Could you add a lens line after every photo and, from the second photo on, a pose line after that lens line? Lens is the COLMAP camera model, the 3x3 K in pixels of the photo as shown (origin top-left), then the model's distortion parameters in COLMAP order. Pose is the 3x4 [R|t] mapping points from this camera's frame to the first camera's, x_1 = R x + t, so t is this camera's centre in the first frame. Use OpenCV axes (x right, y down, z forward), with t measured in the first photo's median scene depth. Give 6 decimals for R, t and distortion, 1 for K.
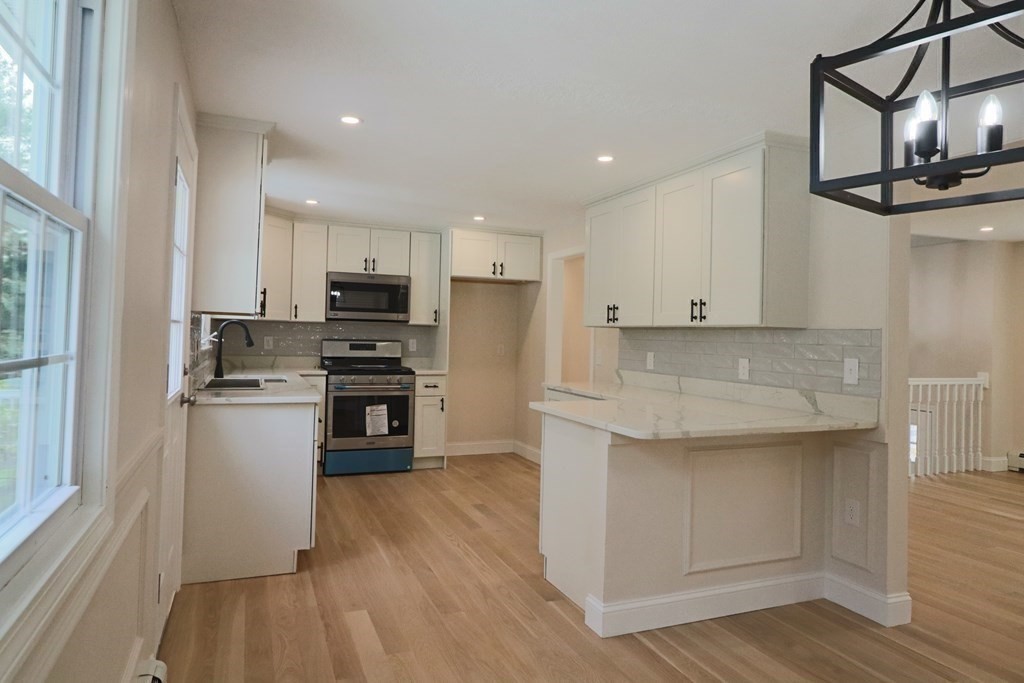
lens RADIAL K [[672.9, 0, 528.3], [0, 672.9, 319.2], [0, 0, 1]] dist [-0.041334, -0.003610]
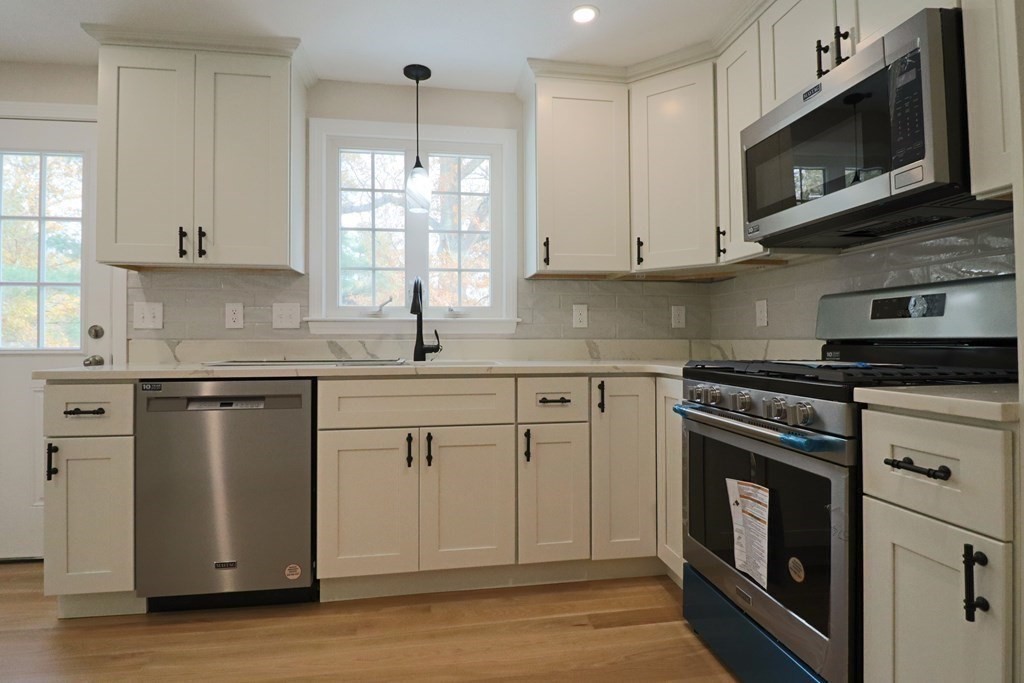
lens RADIAL K [[527.5, 0, 508.2], [0, 527.5, 335.4], [0, 0, 1]] dist [-0.006993, -0.003151]
pose [[-0.249558, -0.030747, -0.967872, 0.046394], [0.020042, 0.999118, -0.036908, 0.063586], [0.968152, -0.028609, -0.248722, 0.932523]]
